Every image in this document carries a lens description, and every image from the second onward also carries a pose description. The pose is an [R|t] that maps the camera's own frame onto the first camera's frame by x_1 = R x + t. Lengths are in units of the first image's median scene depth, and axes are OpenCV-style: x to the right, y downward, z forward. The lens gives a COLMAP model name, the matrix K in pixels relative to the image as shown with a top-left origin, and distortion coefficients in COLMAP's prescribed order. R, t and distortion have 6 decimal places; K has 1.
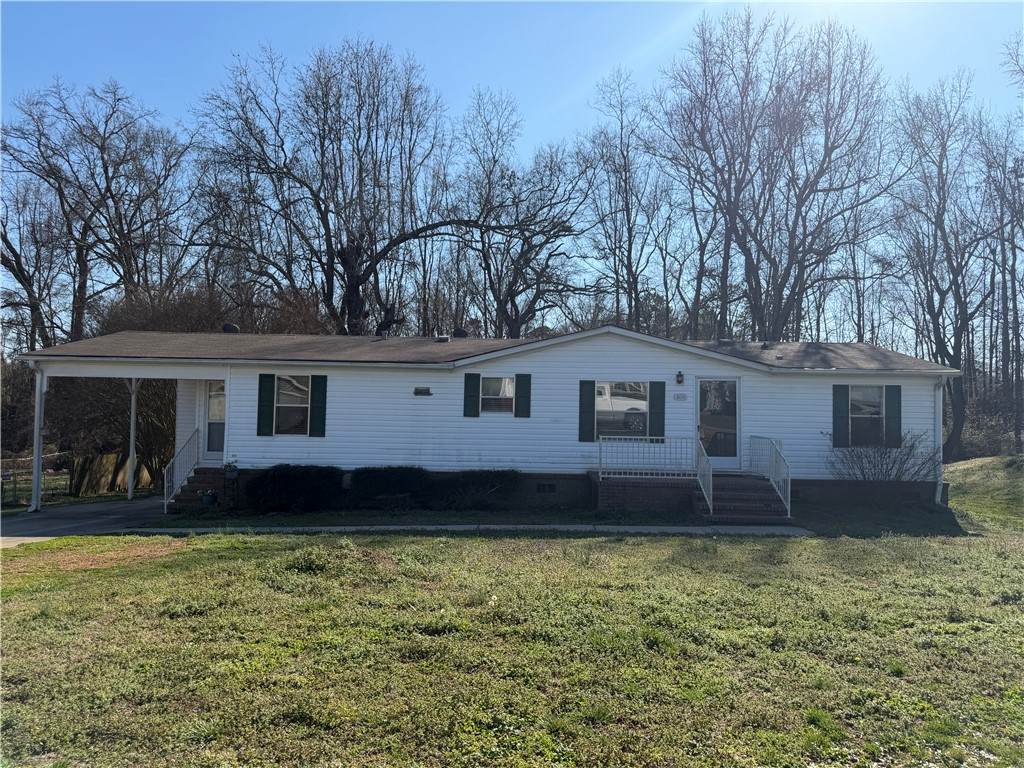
lens RADIAL K [[710.5, 0, 512.0], [0, 710.5, 384.0], [0, 0, 1]] dist [0.150413, -0.222775]
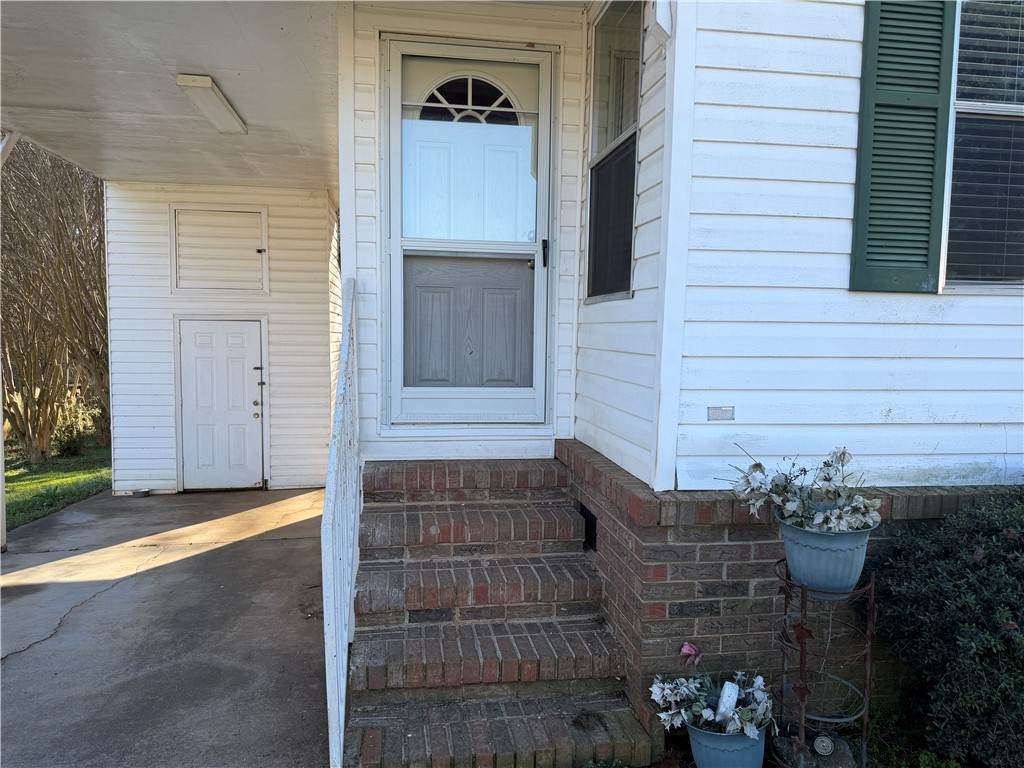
lens RADIAL K [[710.5, 0, 512.0], [0, 710.5, 384.0], [0, 0, 1]] dist [0.150413, -0.222775]
pose [[0.984659, -0.019029, 0.173451, -0.459441], [0.000598, 0.994398, 0.105696, 0.075109], [-0.174491, -0.103971, 0.979154, 0.850871]]
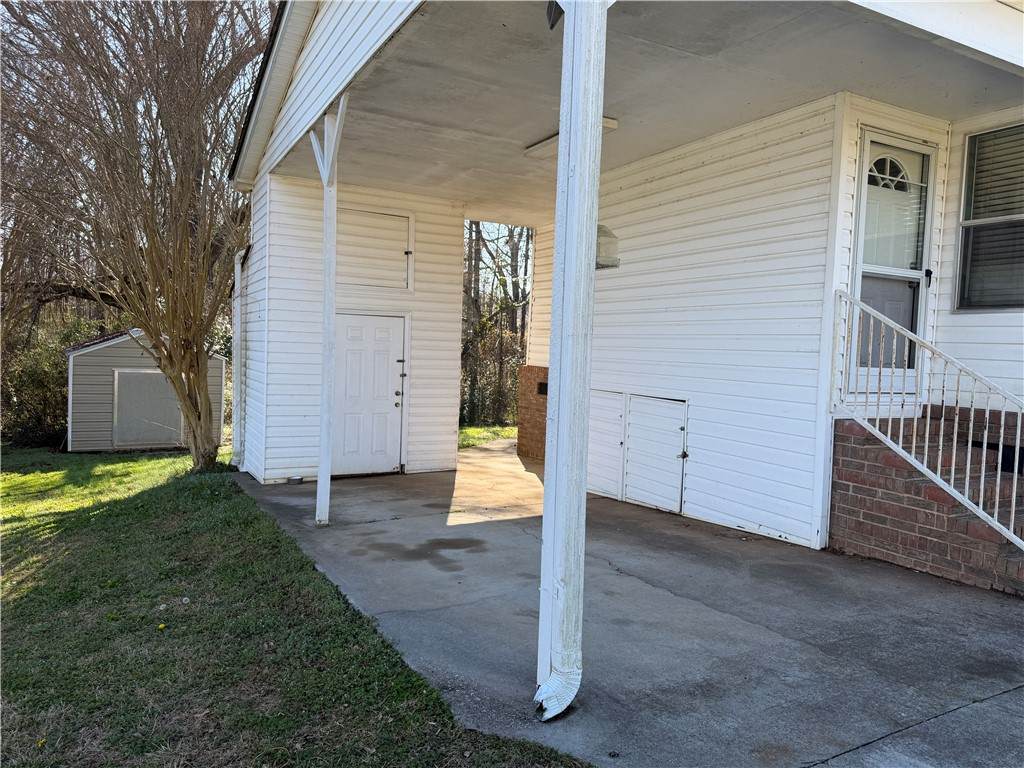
lens RADIAL K [[710.5, 0, 512.0], [0, 710.5, 384.0], [0, 0, 1]] dist [0.150413, -0.222775]
pose [[0.875228, -0.008294, 0.483640, -0.751372], [-0.039093, 0.995369, 0.087816, 0.084716], [-0.482129, -0.095766, 0.870851, 0.867367]]
